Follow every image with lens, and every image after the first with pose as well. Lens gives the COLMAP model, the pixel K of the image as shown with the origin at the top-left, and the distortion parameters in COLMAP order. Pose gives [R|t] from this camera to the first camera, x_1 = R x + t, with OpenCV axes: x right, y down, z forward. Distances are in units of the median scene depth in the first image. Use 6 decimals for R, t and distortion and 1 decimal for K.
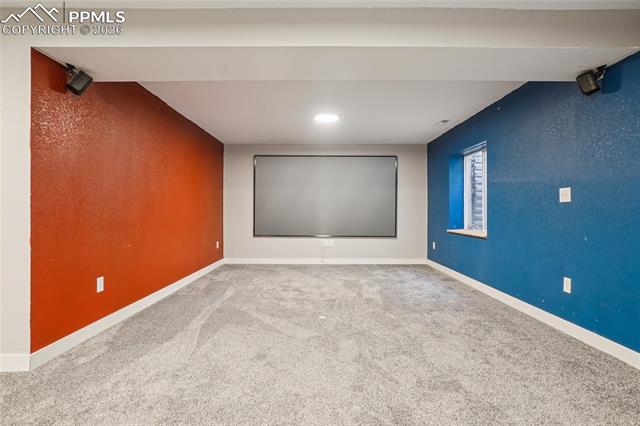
lens RADIAL K [[333.8, 0, 325.2], [0, 333.8, 212.4], [0, 0, 1]] dist [-0.002654, 0.002610]
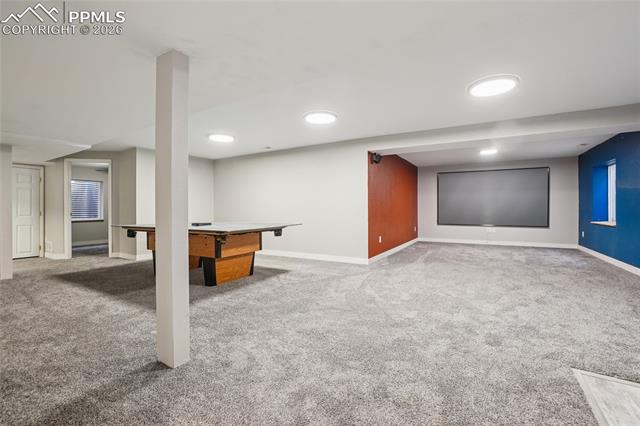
lens RADIAL K [[268.5, 0, 337.7], [0, 268.5, 211.5], [0, 0, 1]] dist [-0.012131, 0.000808]
pose [[0.866063, 0.000429, -0.499935, 0.016002], [0.003132, 0.999975, 0.006285, 0.001149], [0.499926, -0.007009, 0.866040, -0.491657]]
